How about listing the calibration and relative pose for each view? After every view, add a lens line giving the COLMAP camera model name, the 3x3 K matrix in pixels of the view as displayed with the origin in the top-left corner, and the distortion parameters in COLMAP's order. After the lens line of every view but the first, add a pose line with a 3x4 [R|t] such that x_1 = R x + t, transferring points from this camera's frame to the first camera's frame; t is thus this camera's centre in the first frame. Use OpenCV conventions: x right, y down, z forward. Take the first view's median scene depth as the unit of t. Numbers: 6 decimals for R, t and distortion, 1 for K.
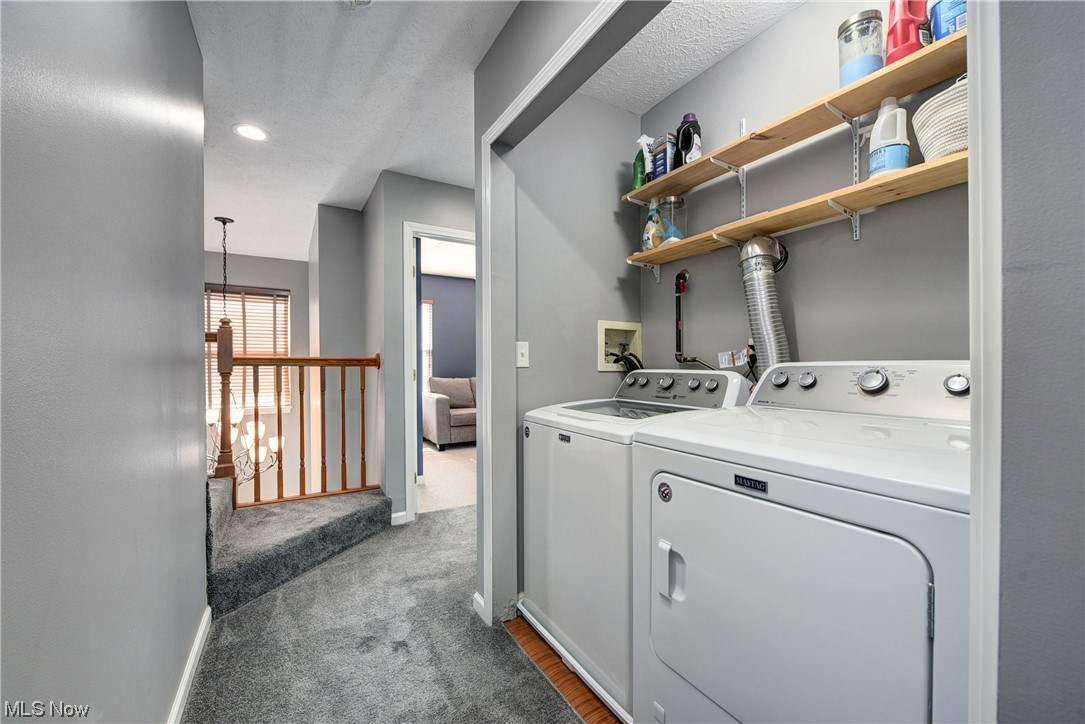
lens RADIAL K [[431.0, 0, 542.5], [0, 431.0, 369.0], [0, 0, 1]] dist [-0.010145, -0.000946]
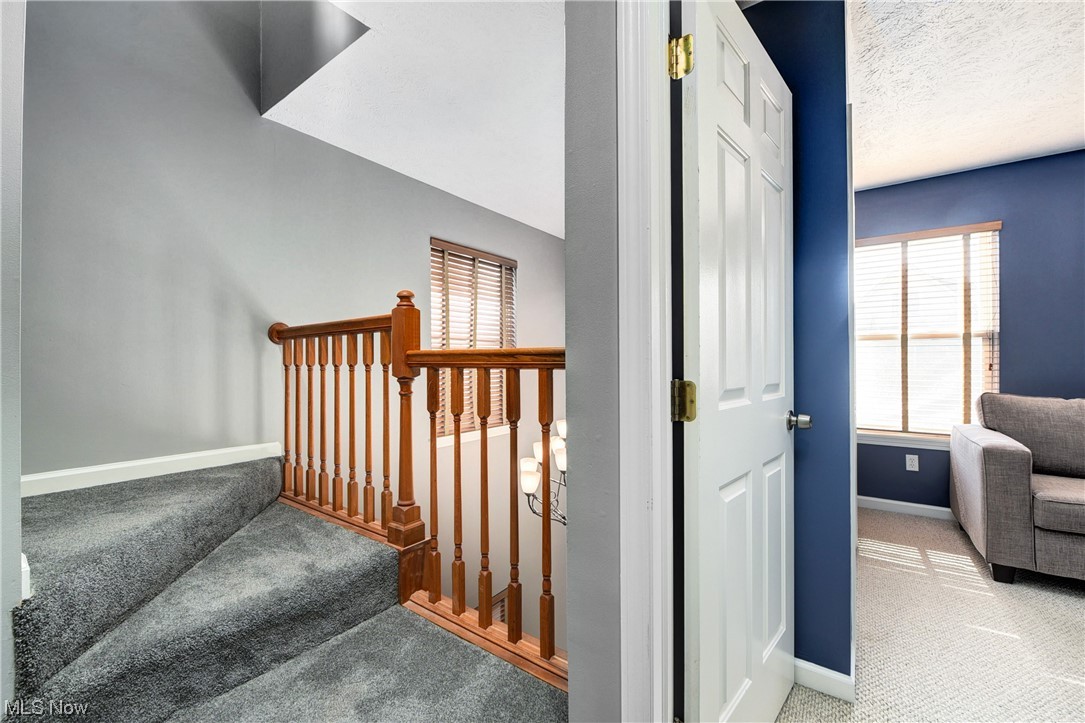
lens RADIAL K [[431.0, 0, 540.3], [0, 431.0, 369.3], [0, 0, 1]] dist [-0.010145, -0.000946]
pose [[0.392455, 0.004962, -0.919758, -0.044464], [-0.005308, 0.999981, 0.003130, -0.004259], [0.919756, 0.003653, 0.392474, 0.465045]]
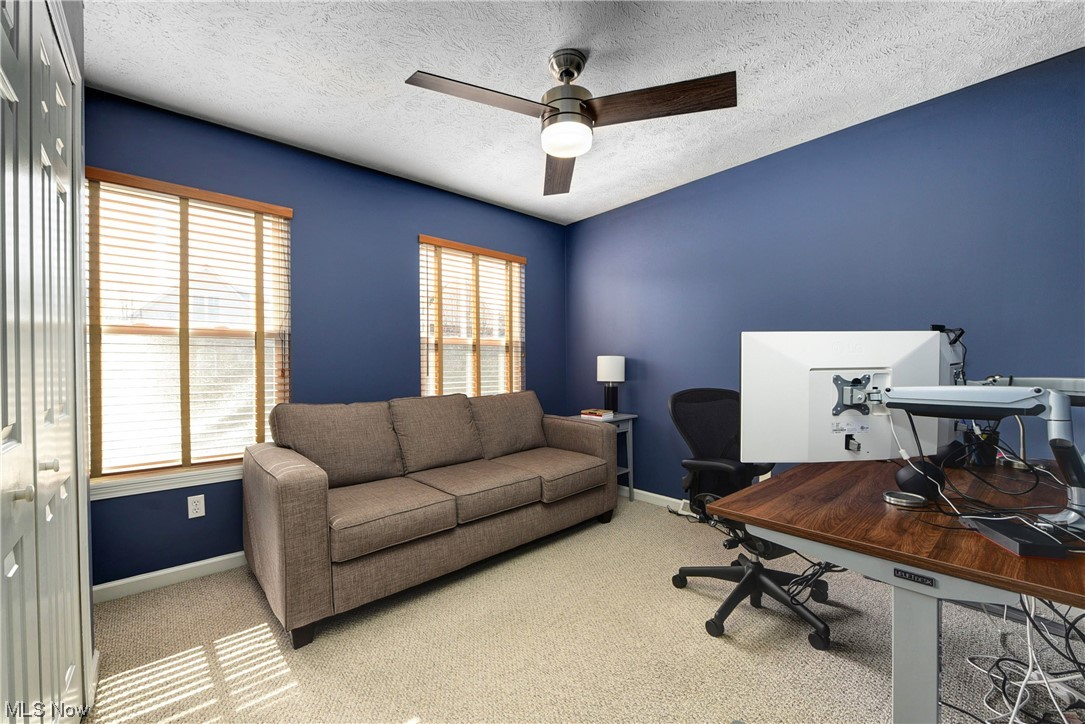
lens RADIAL K [[431.0, 0, 542.6], [0, 431.0, 366.4], [0, 0, 1]] dist [-0.010145, -0.000946]
pose [[0.979616, -0.006947, 0.200760, -0.126372], [0.010610, 0.999796, -0.017178, -0.004844], [-0.200600, 0.018958, 0.979490, 0.668603]]
